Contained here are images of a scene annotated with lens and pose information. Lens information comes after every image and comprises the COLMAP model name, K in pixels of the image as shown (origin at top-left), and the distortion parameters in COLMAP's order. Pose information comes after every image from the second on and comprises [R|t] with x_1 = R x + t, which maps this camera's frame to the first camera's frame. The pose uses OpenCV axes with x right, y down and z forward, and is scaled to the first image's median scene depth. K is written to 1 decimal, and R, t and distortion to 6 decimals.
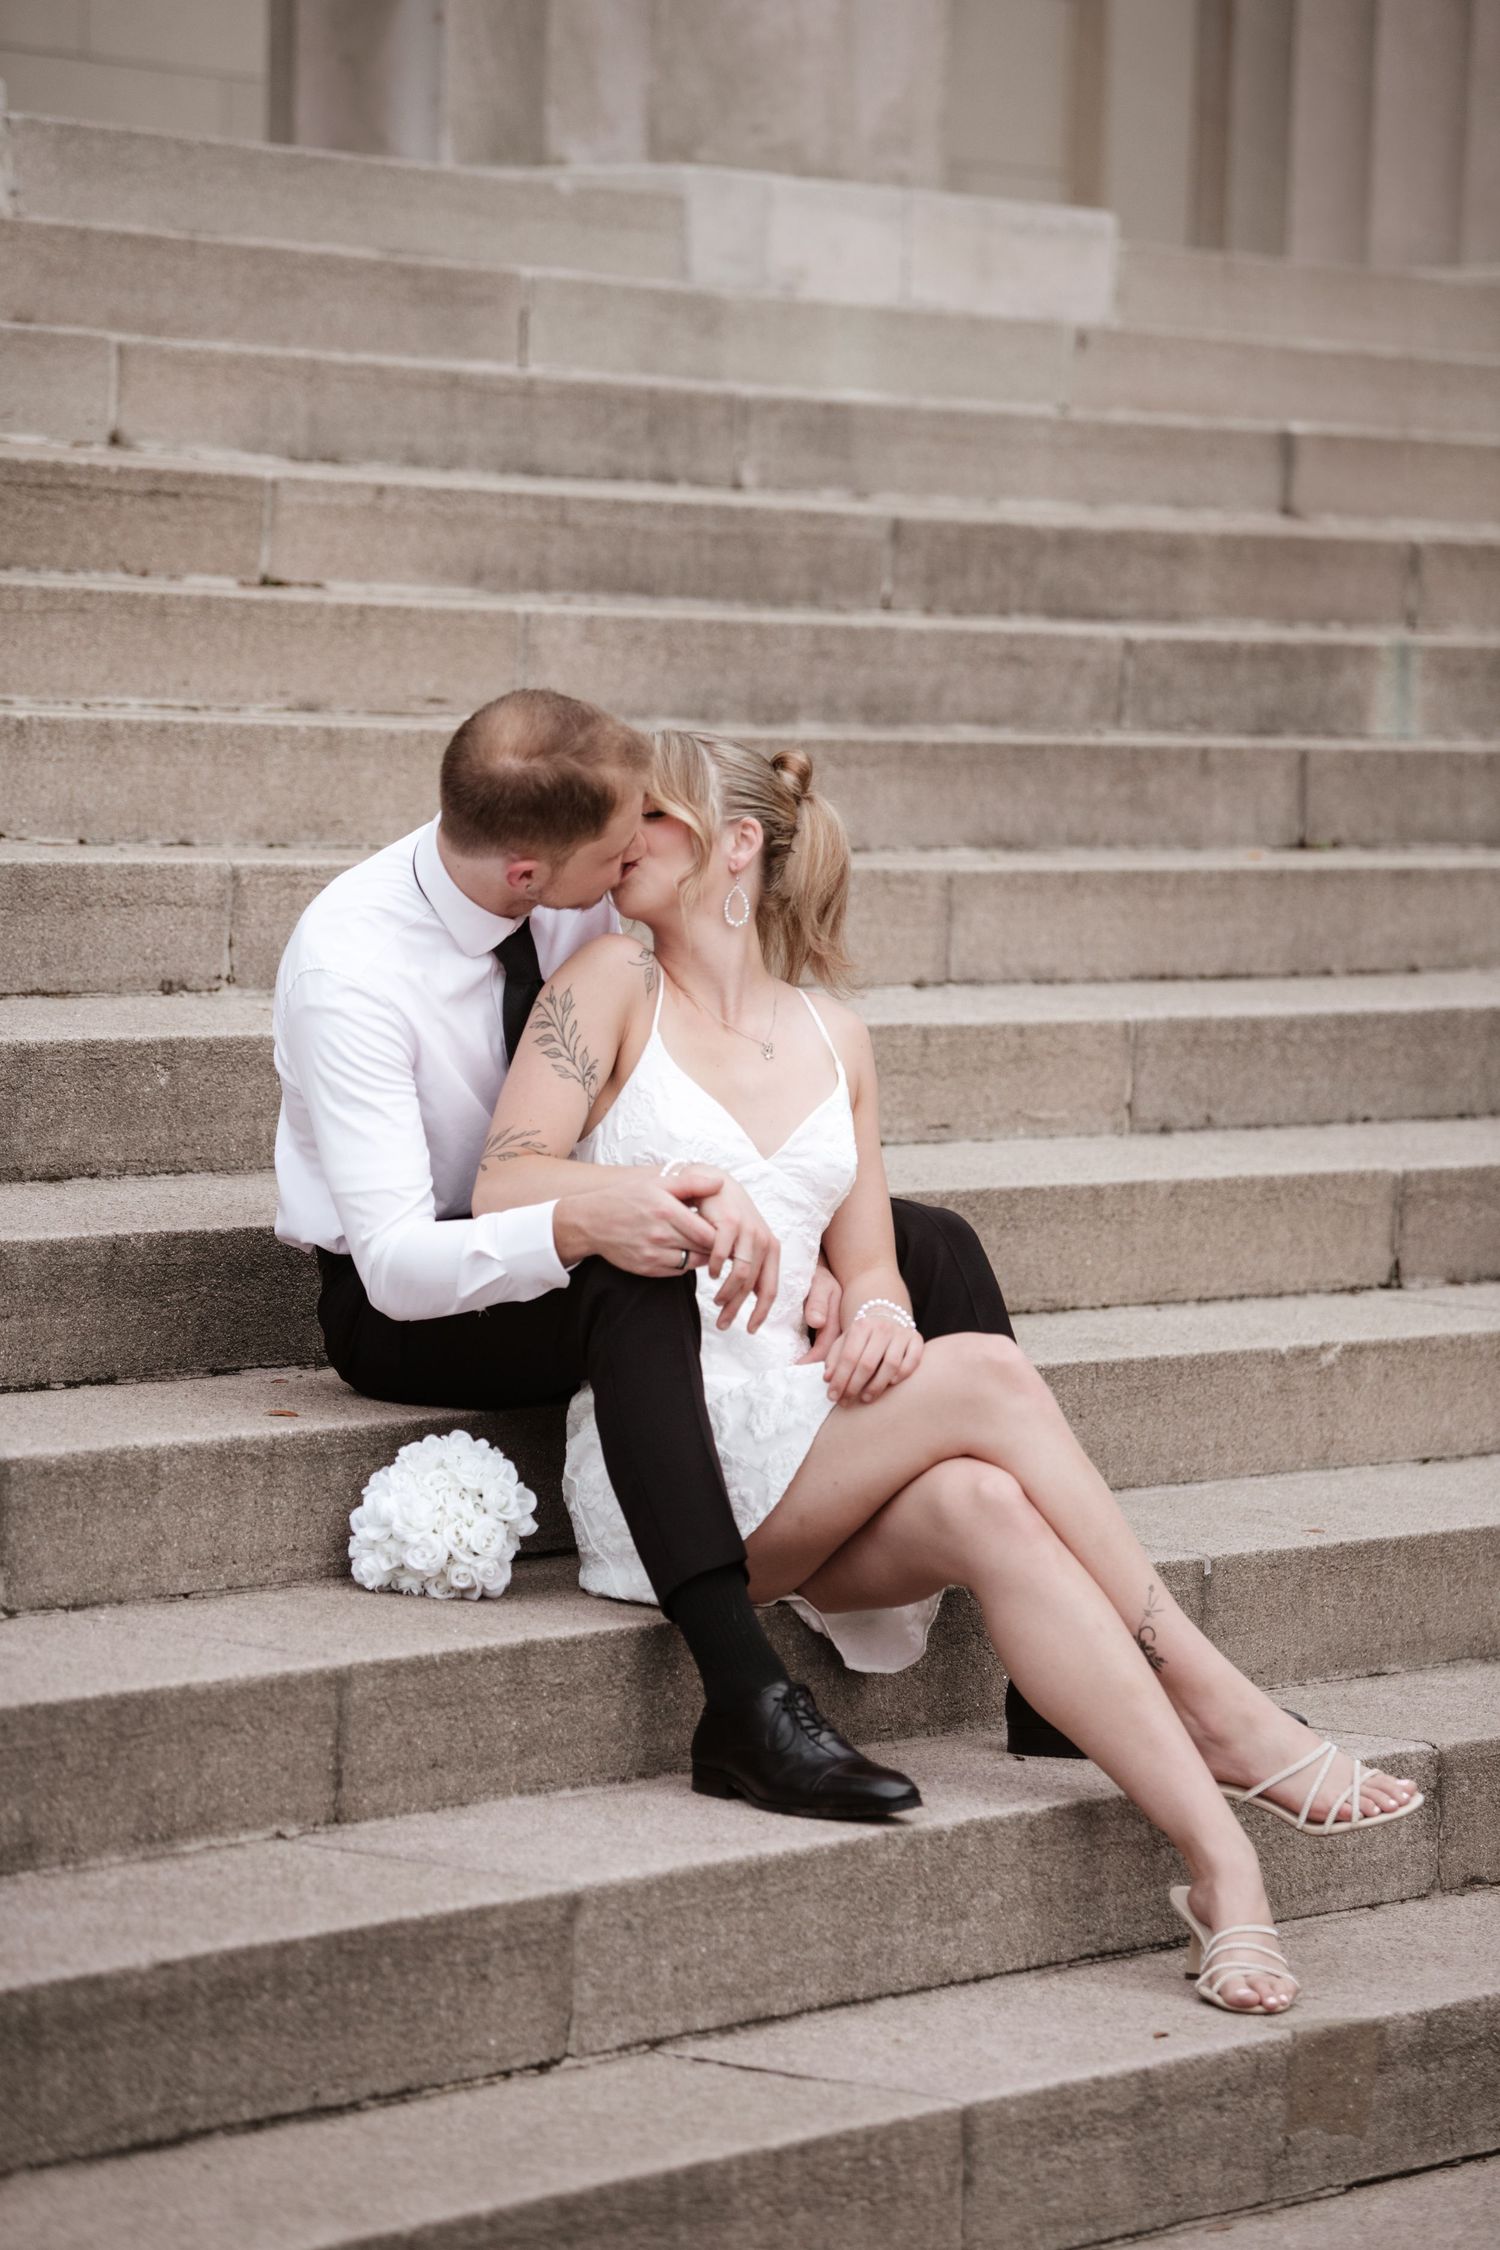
lens RADIAL K [[8601.8, 0, 730.9], [0, 8601.8, 1124.8], [0, 0, 1]] dist [1.252859, -4.079618]
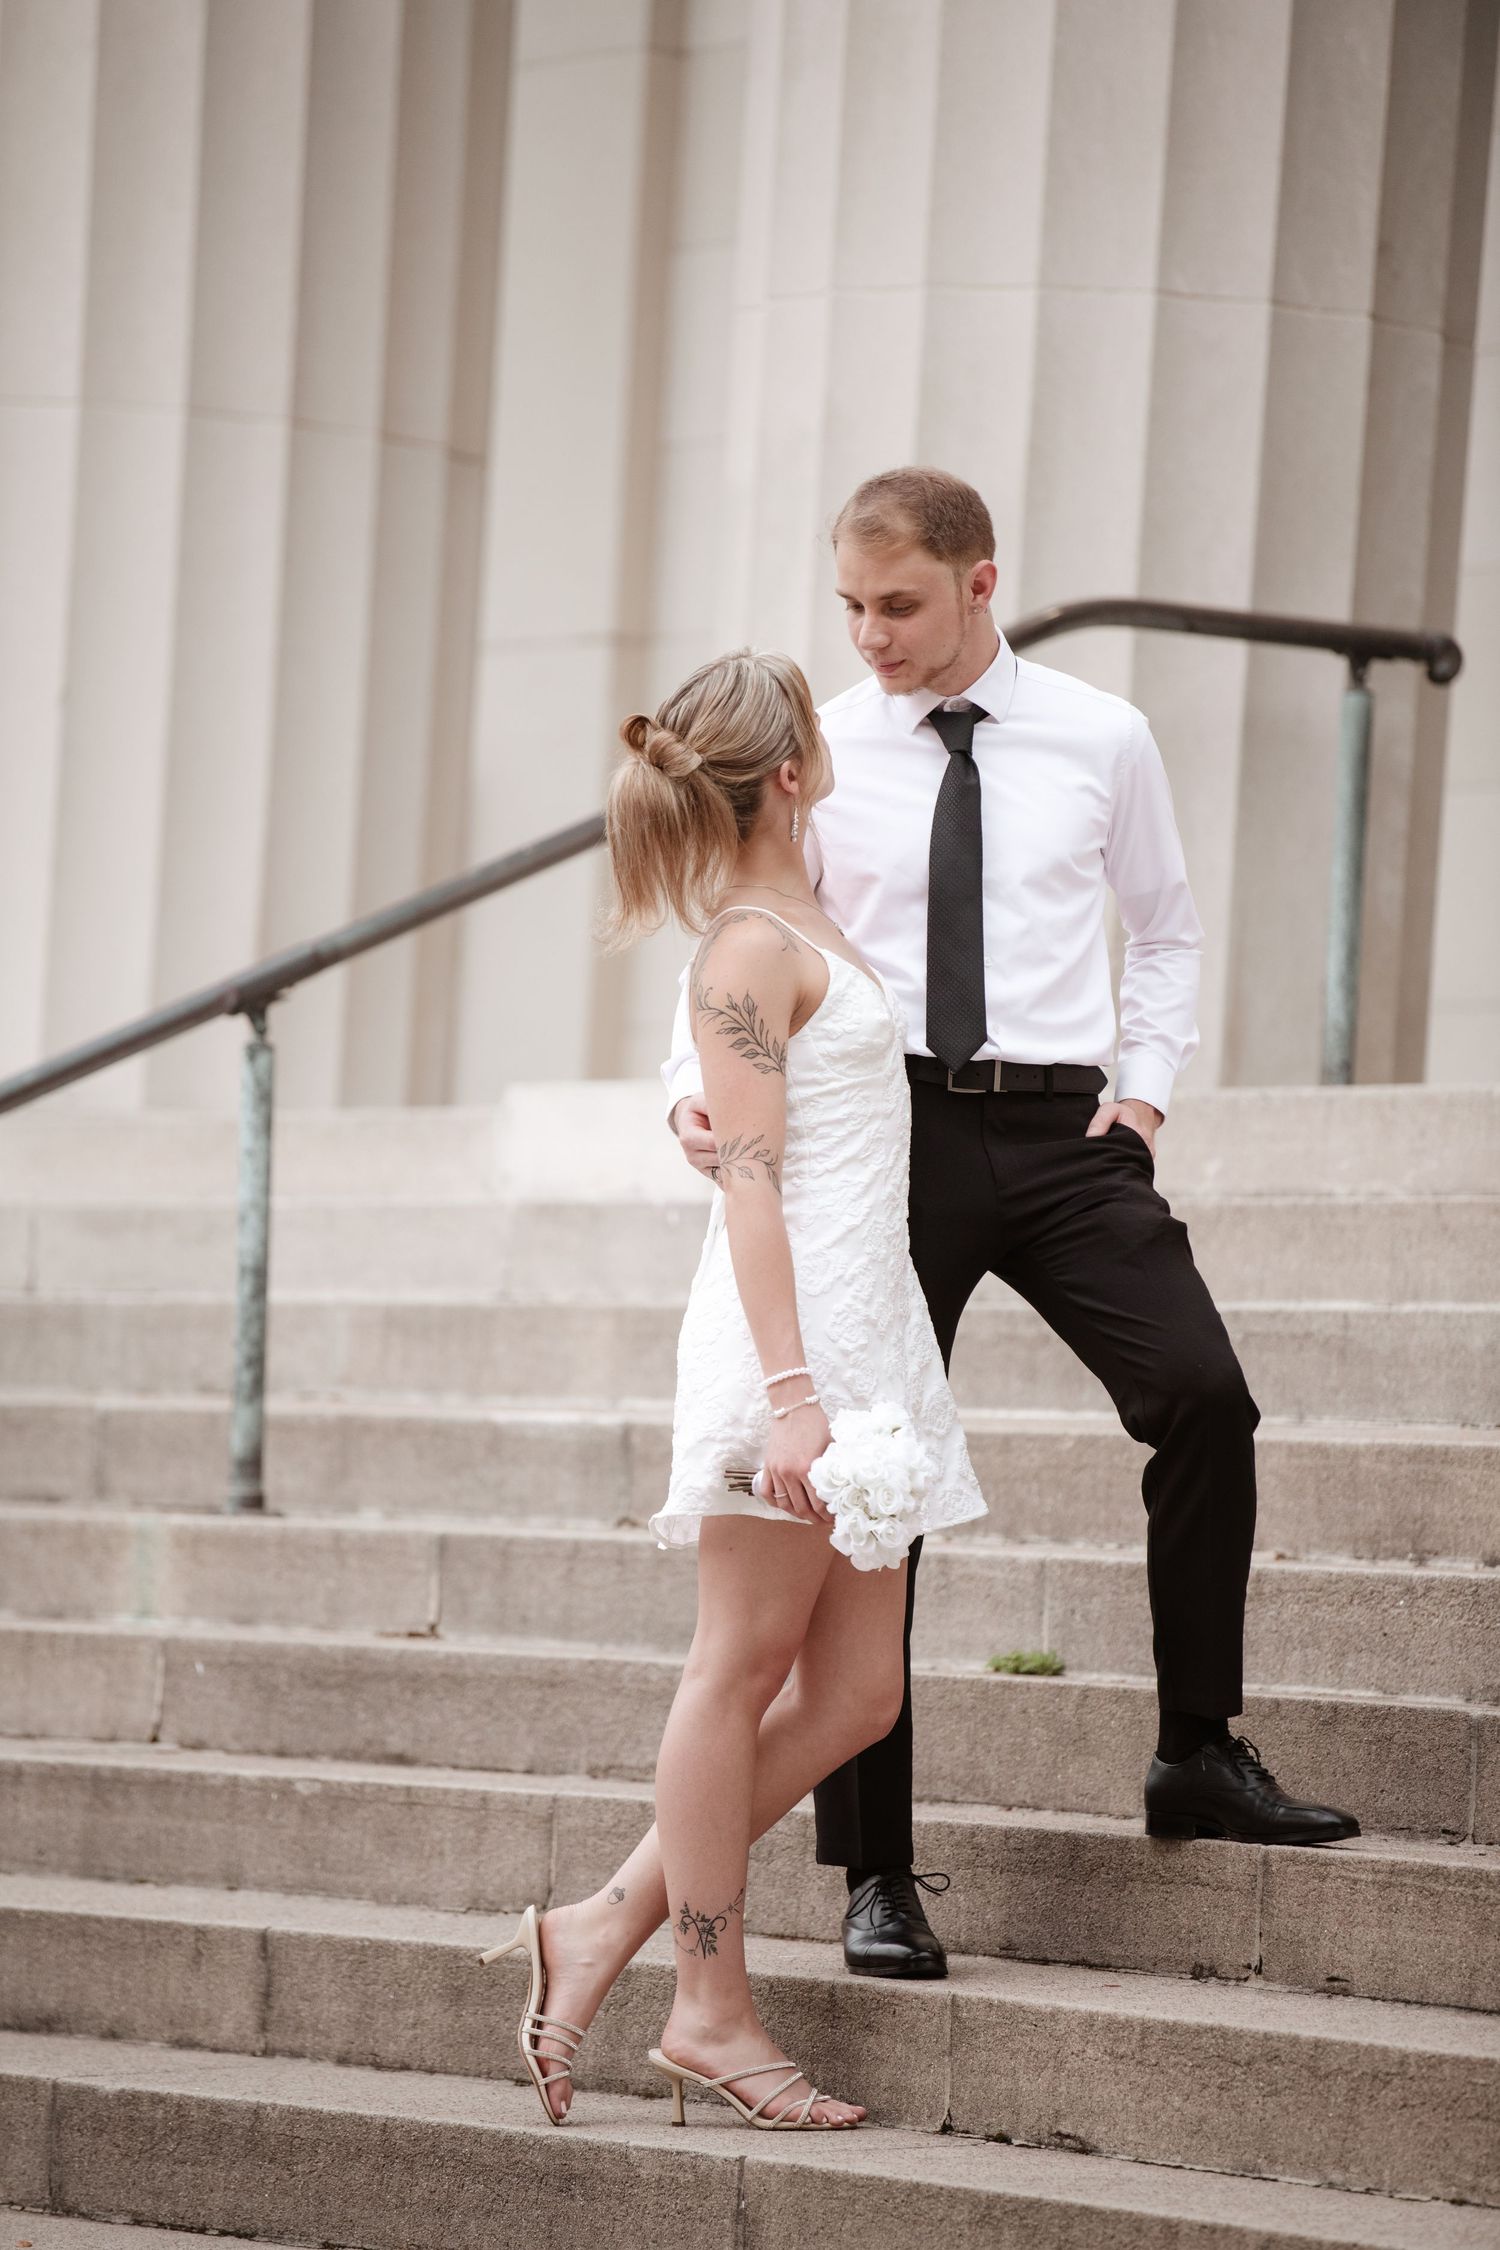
lens RADIAL K [[11250.5, 0, 750.0], [0, 11250.5, 1125.0], [0, 0, 1]] dist [2.262970, -8.493397]
pose [[-0.358011, -0.089615, -0.929407, 1.241955], [-0.109306, 0.992562, -0.053599, -0.038553], [0.927297, 0.082401, -0.365144, 1.512197]]
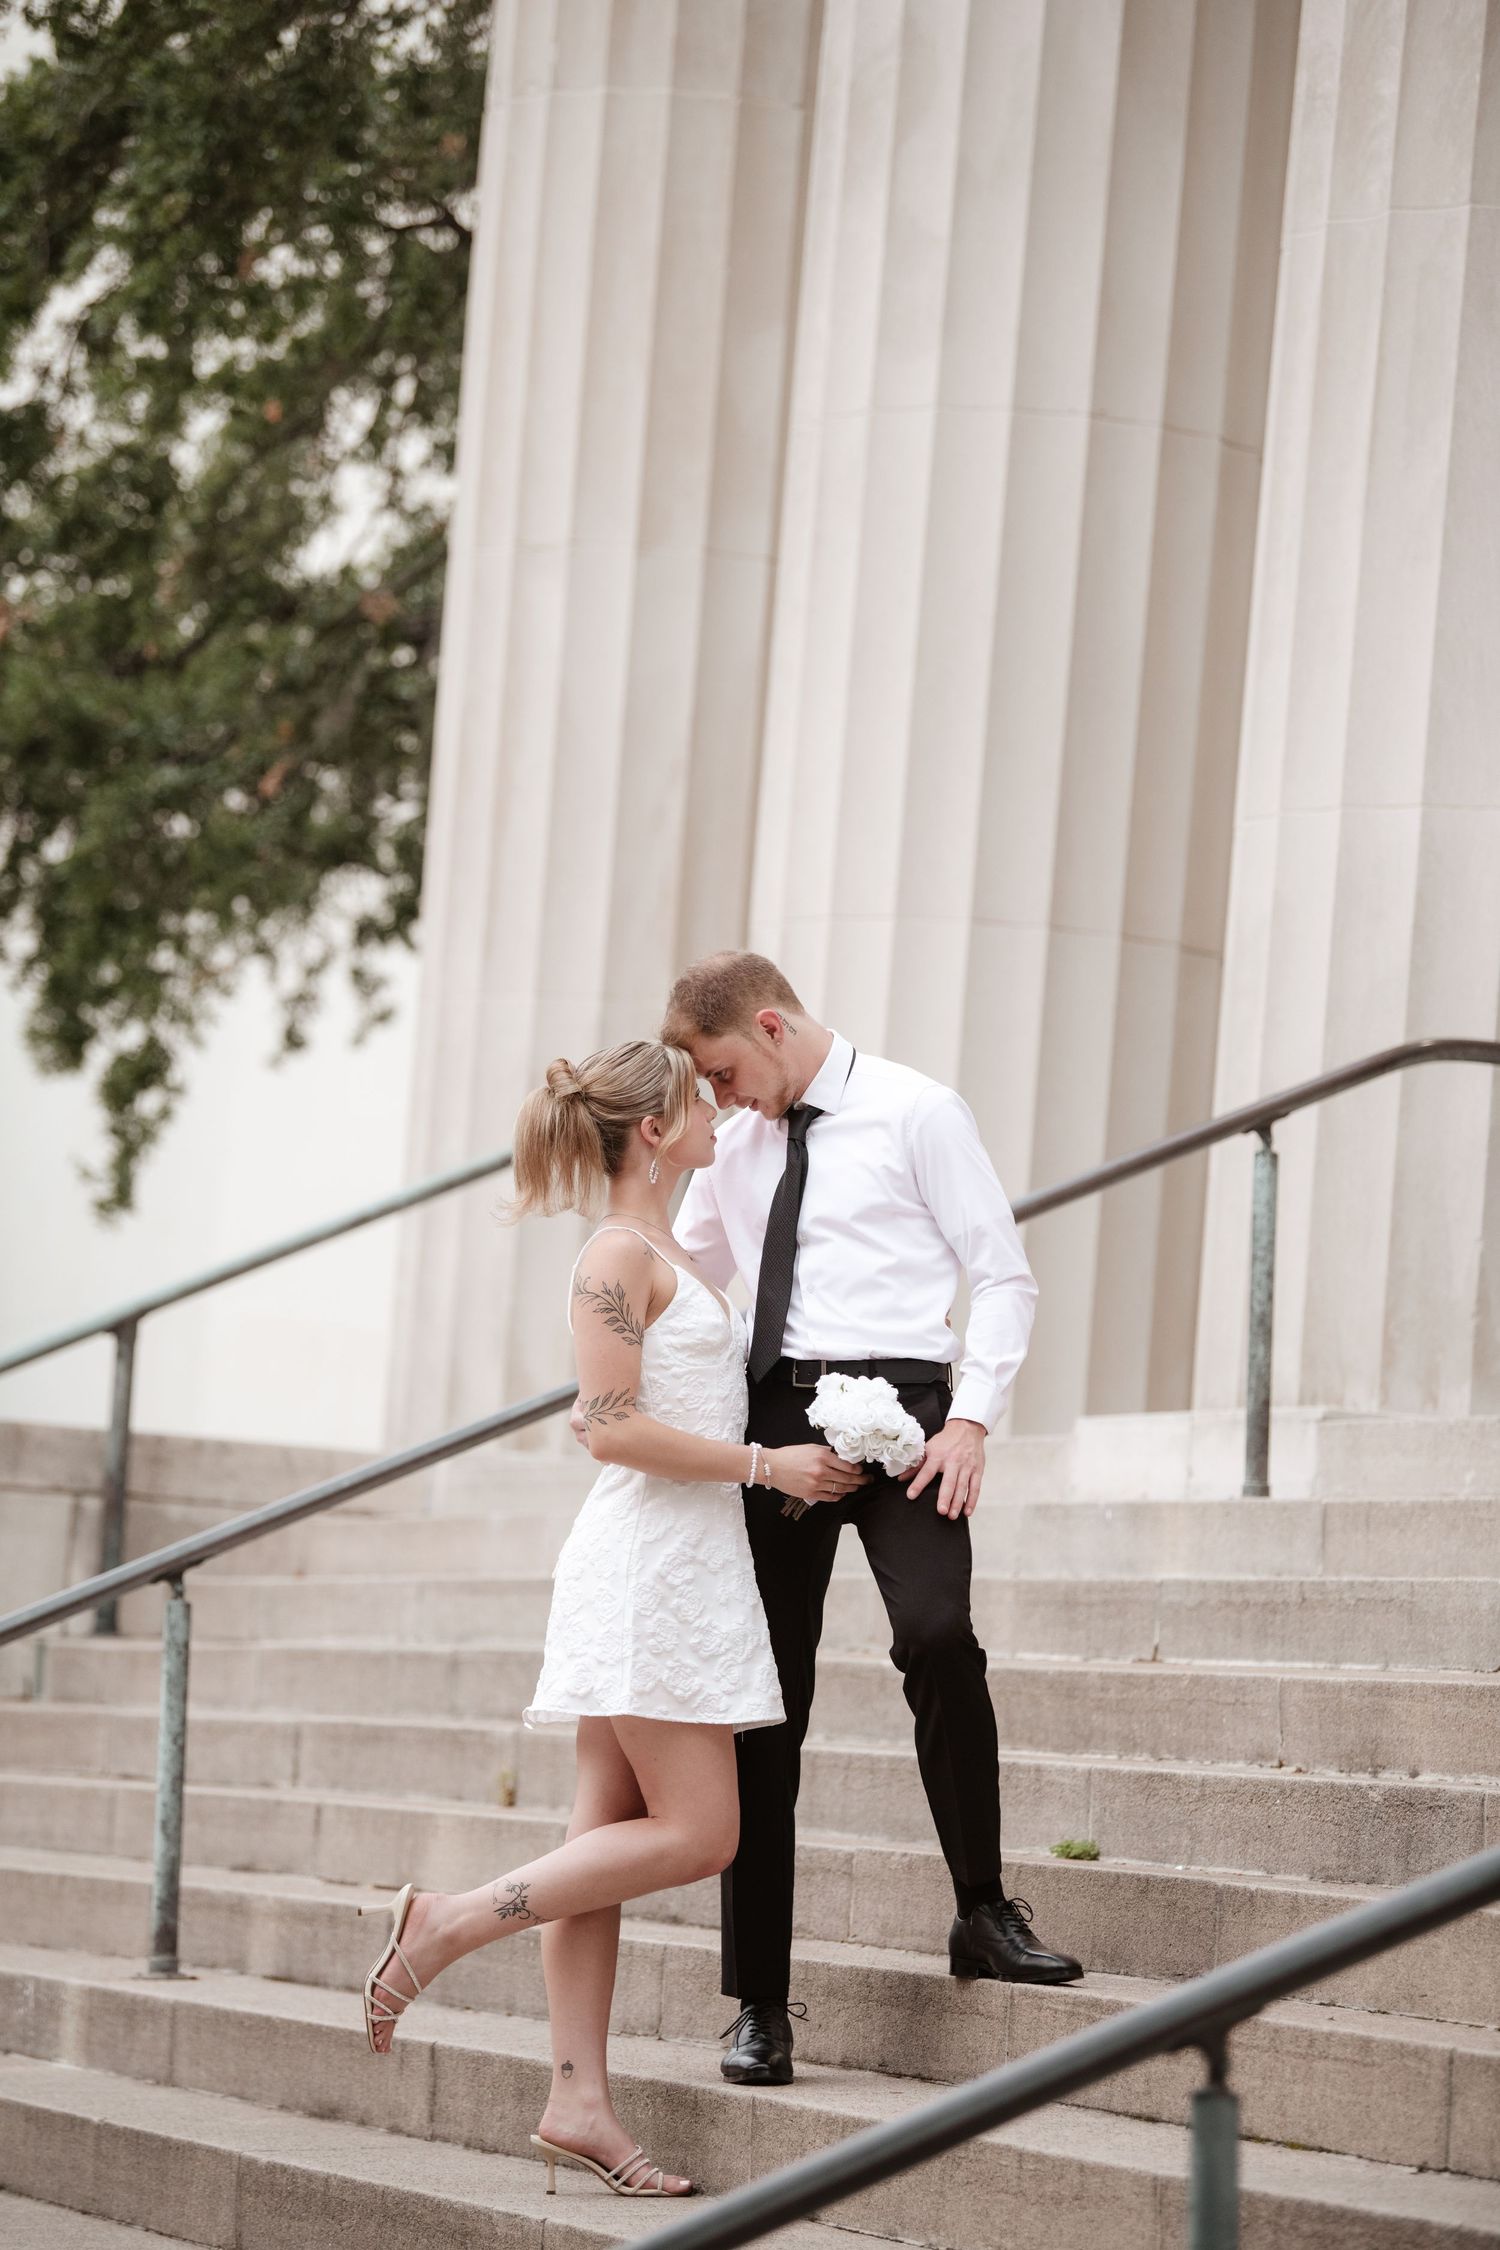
lens RADIAL K [[8199.0, 0, 722.4], [0, 8199.0, 1117.3], [0, 0, 1]] dist [1.063849, -2.514163]
pose [[-0.563128, -0.131505, -0.815839, 1.018528], [-0.122866, 0.989607, -0.074707, -0.063653], [0.817185, 0.058169, -0.573433, 1.761767]]
